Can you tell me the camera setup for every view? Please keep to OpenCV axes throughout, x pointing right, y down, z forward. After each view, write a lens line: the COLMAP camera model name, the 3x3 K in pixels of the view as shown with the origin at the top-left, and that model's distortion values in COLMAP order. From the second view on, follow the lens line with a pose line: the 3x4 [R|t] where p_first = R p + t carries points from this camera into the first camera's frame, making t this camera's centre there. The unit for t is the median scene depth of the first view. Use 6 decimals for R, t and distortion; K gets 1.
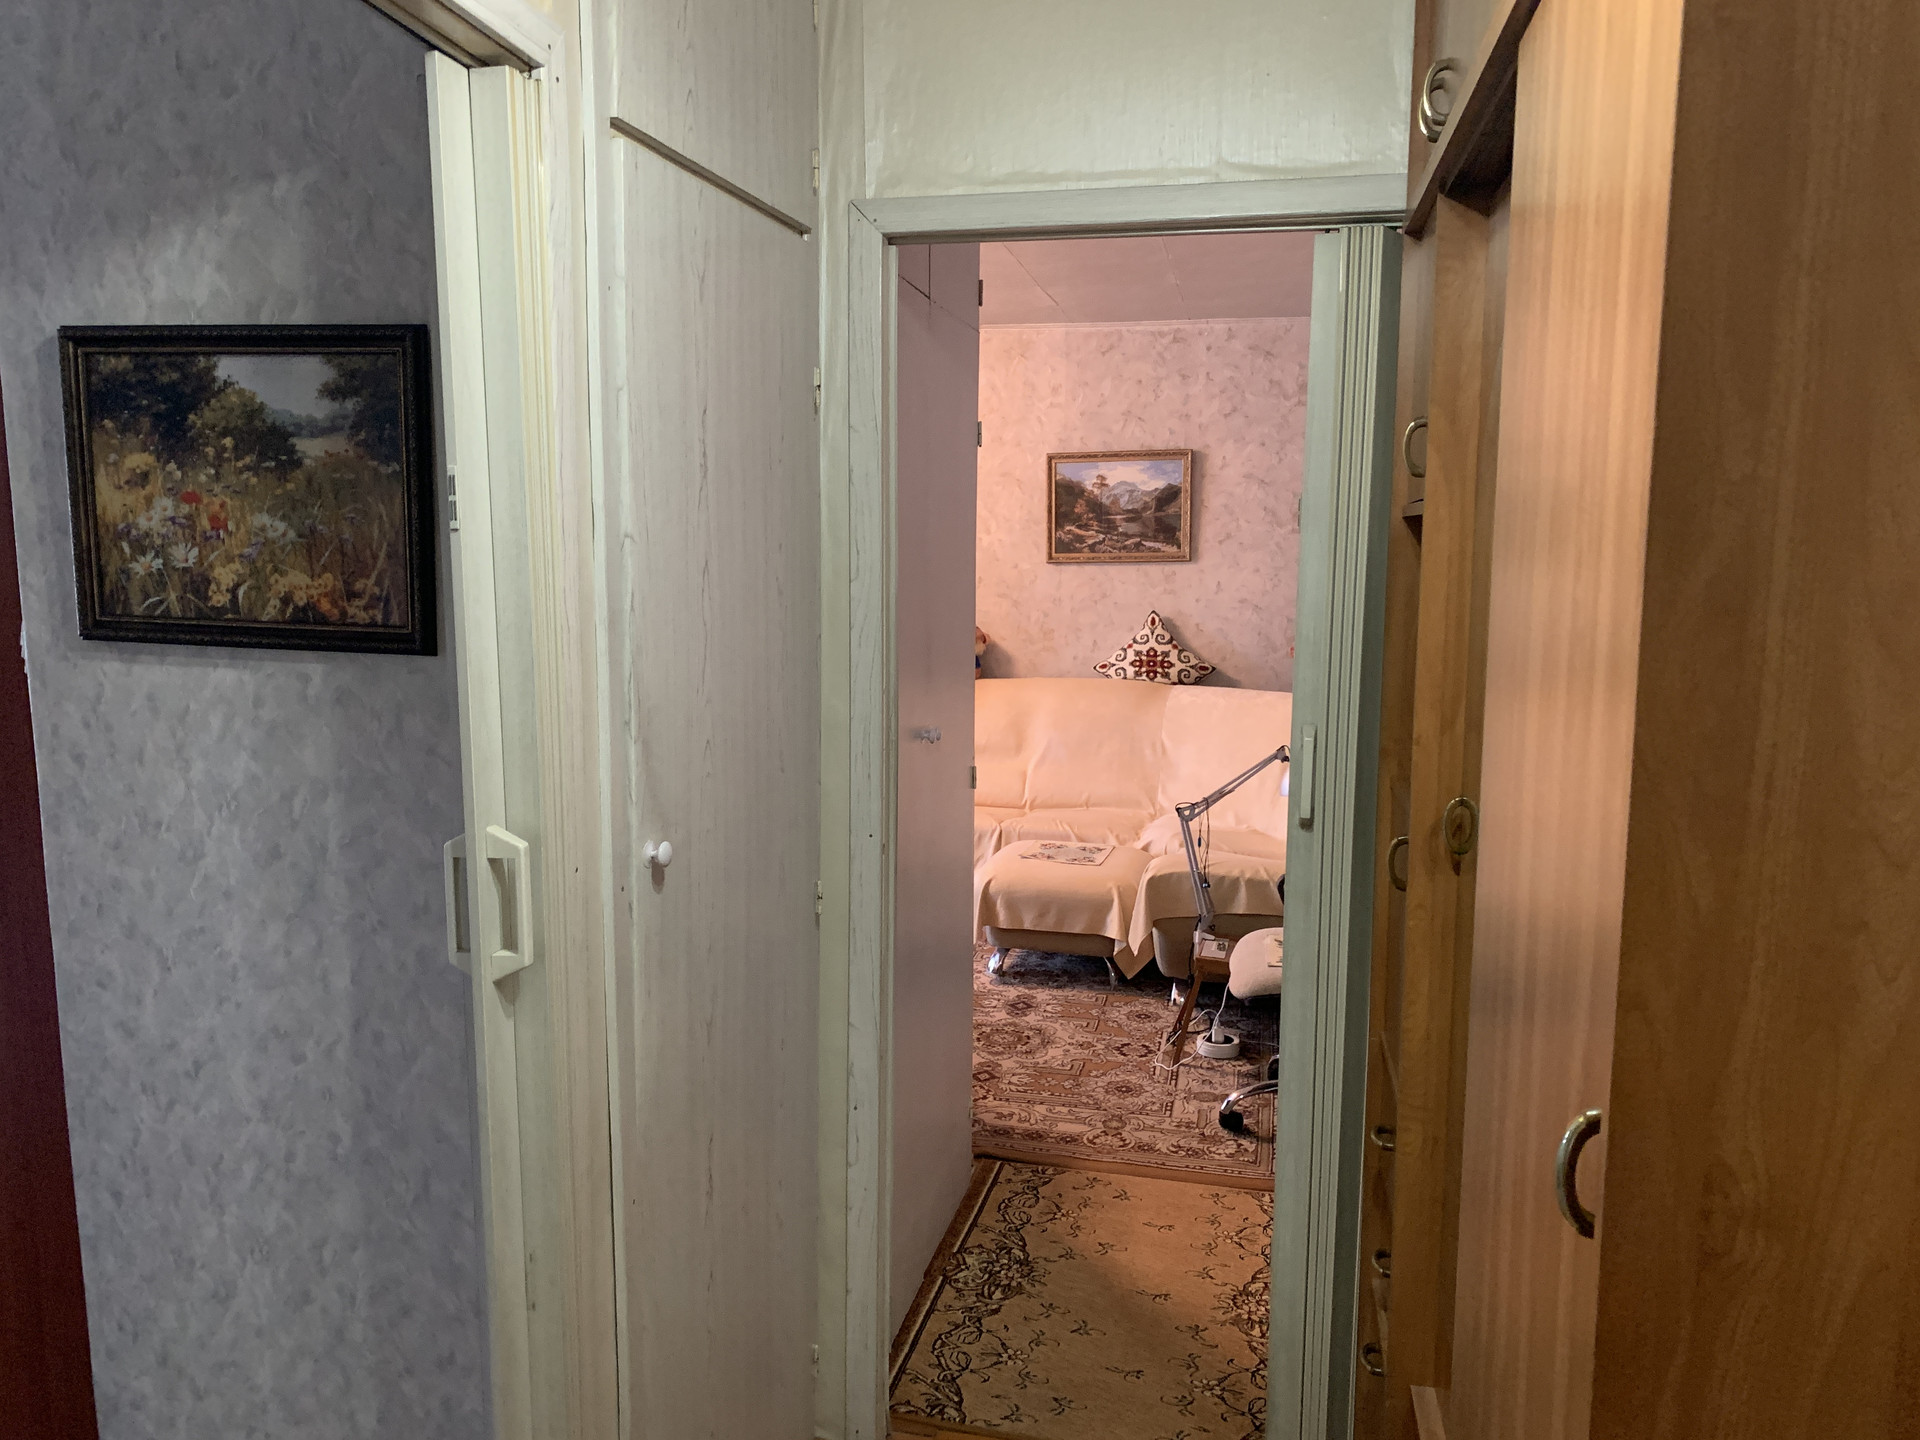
lens RADIAL K [[1469.4, 0, 956.4], [0, 1469.4, 727.6], [0, 0, 1]] dist [0.024076, -0.009960]
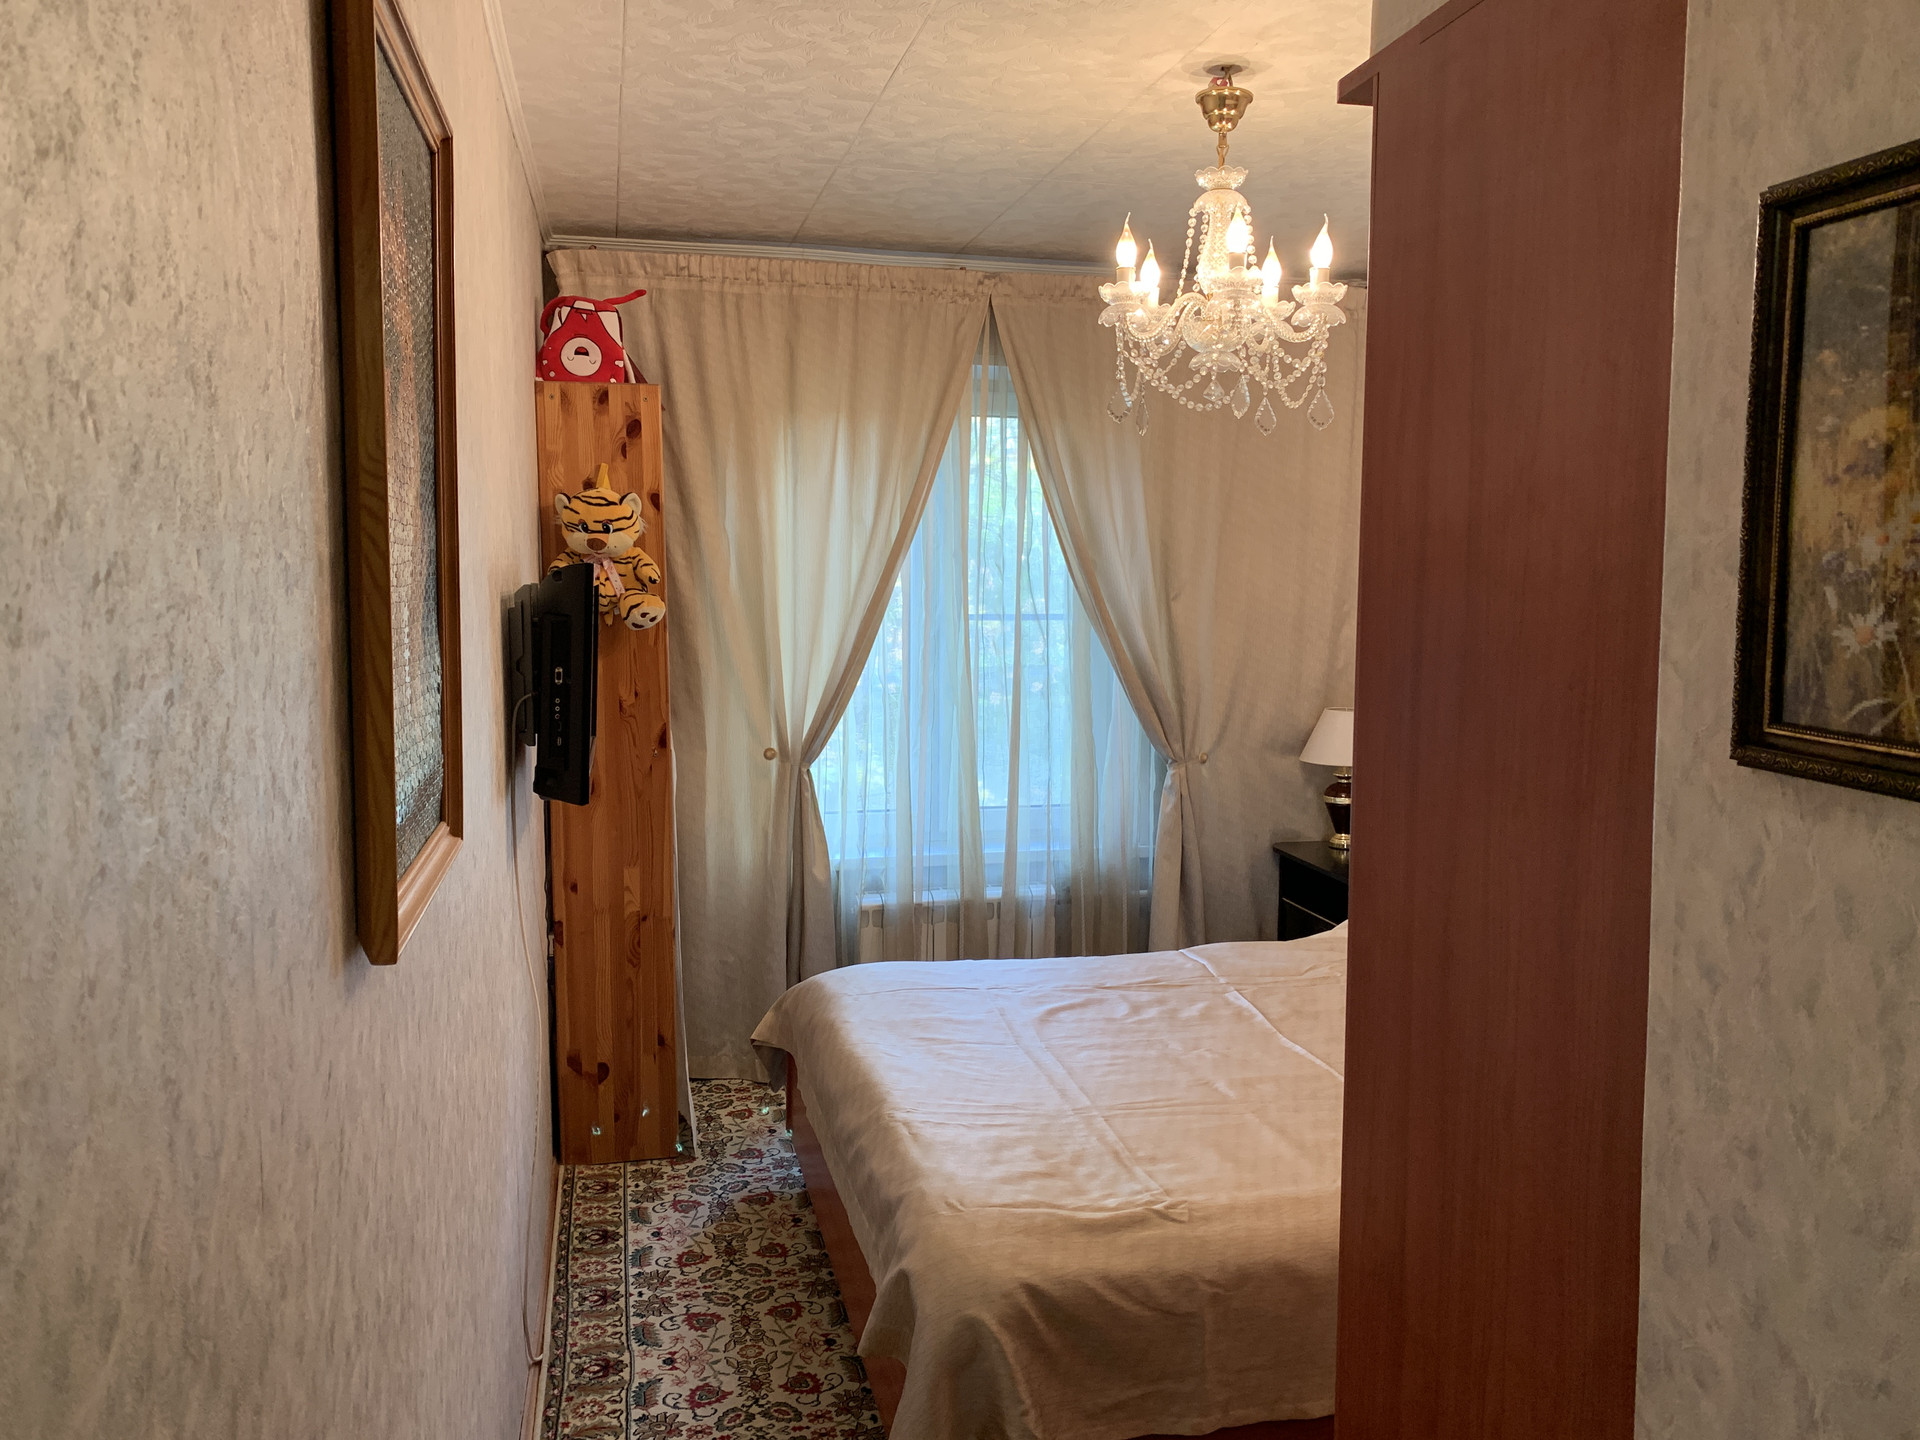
lens RADIAL K [[1469.4, 0, 962.5], [0, 1469.4, 718.1], [0, 0, 1]] dist [0.024076, -0.009960]
pose [[0.428768, 0.080477, -0.899823, -0.207466], [-0.111762, 0.993098, 0.035565, -0.059516], [0.896475, 0.085317, 0.434803, 0.469031]]
